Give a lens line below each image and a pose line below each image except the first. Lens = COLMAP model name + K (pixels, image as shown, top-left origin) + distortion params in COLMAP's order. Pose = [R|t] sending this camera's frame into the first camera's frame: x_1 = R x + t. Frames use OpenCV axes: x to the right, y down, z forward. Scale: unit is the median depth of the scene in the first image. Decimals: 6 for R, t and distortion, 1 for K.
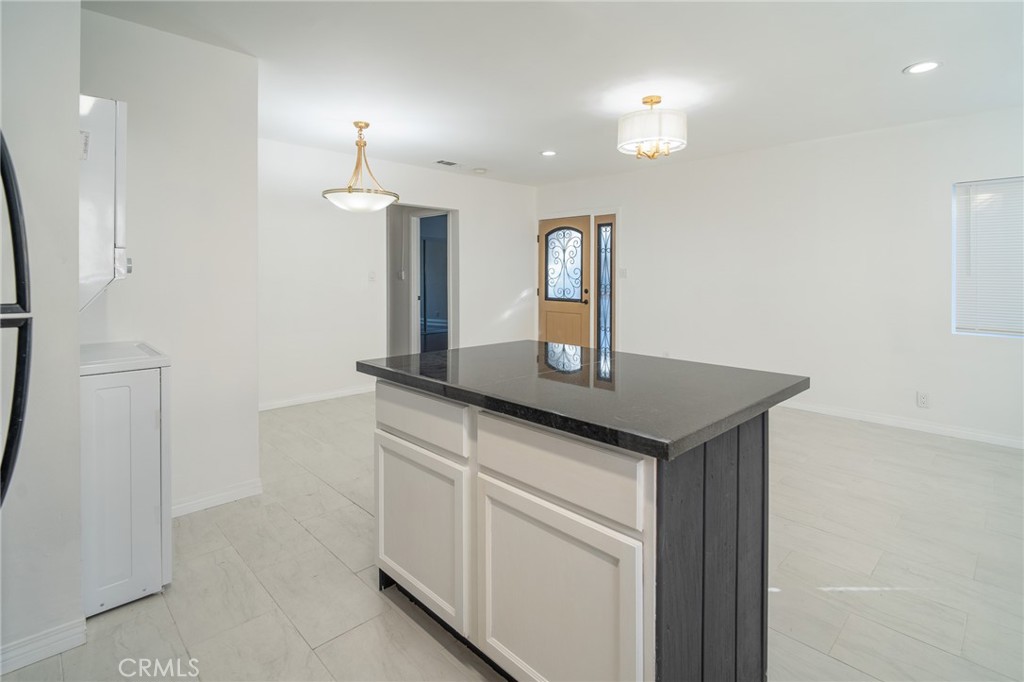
lens RADIAL K [[485.6, 0, 539.3], [0, 485.6, 277.3], [0, 0, 1]] dist [-0.005139, -0.000250]
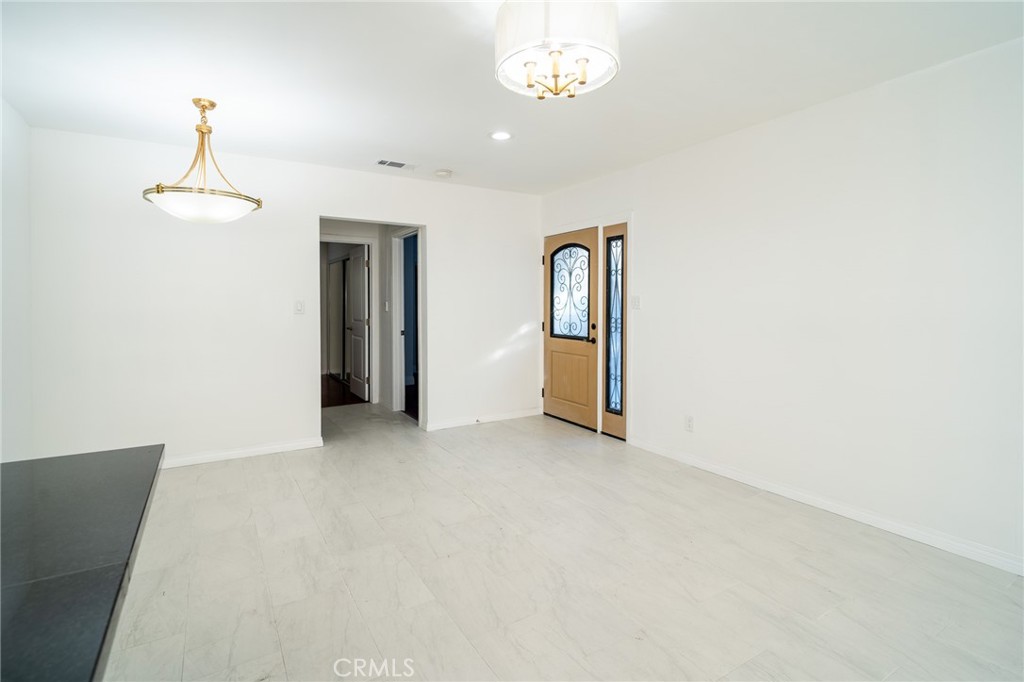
lens RADIAL K [[485.6, 0, 526.2], [0, 485.6, 315.7], [0, 0, 1]] dist [-0.005139, -0.000250]
pose [[0.972960, 0.002074, -0.230964, 0.170663], [0.001761, 0.999864, 0.016397, -0.001150], [0.230966, -0.016360, 0.972824, 0.234946]]
